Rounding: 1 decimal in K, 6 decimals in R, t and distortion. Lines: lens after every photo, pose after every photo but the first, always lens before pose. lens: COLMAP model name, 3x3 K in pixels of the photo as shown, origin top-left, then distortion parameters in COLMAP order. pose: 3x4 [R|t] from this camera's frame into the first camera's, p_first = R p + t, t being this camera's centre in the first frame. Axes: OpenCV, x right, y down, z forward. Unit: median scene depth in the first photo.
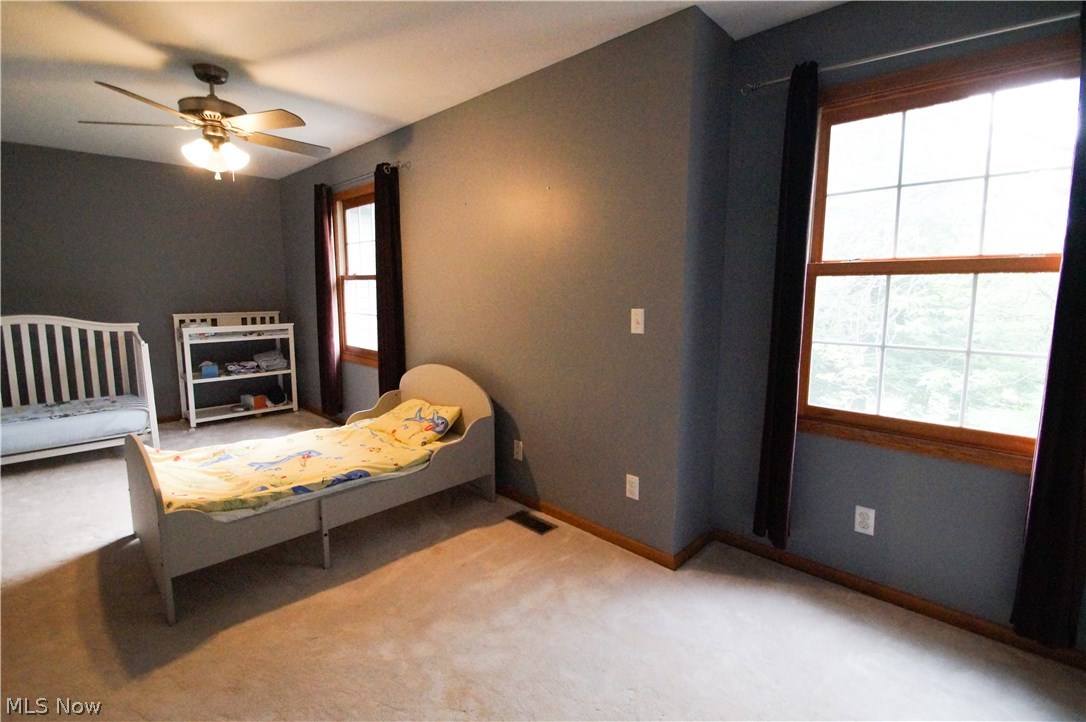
lens RADIAL K [[503.9, 0, 542.0], [0, 503.9, 350.6], [0, 0, 1]] dist [-0.000995, -0.000332]
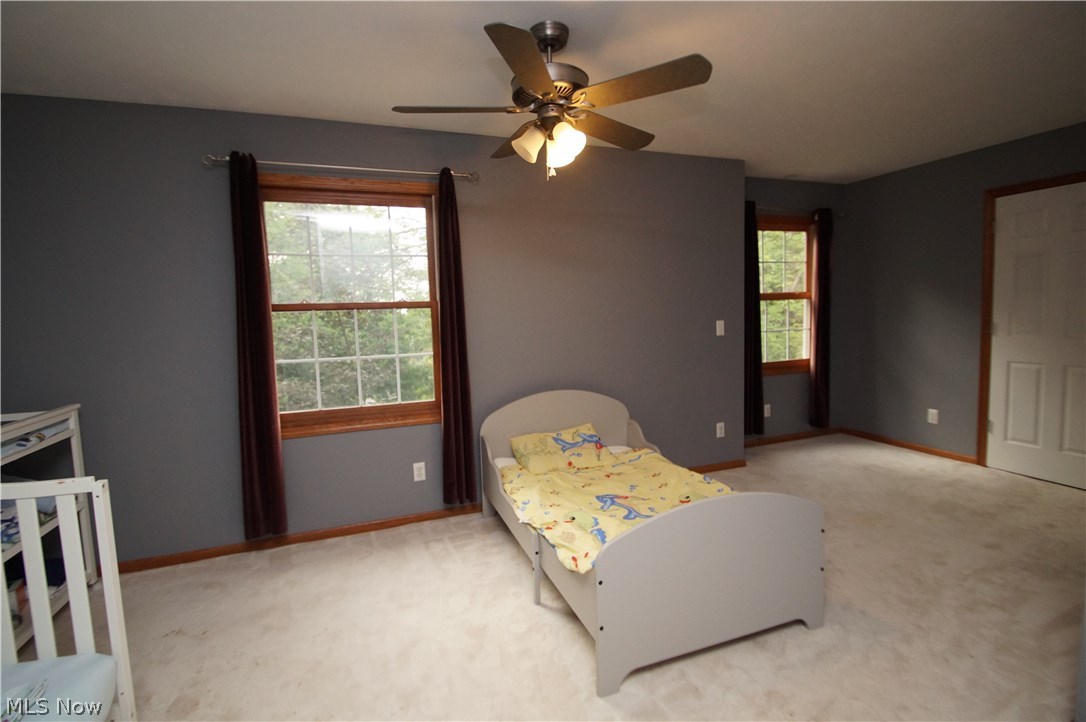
lens RADIAL K [[503.9, 0, 542.0], [0, 503.9, 350.6], [0, 0, 1]] dist [-0.000995, -0.000332]
pose [[0.408397, -0.074788, 0.909735, -1.553291], [0.145793, 0.989188, 0.015870, -0.095781], [-0.901086, 0.126152, 0.414885, 0.850838]]
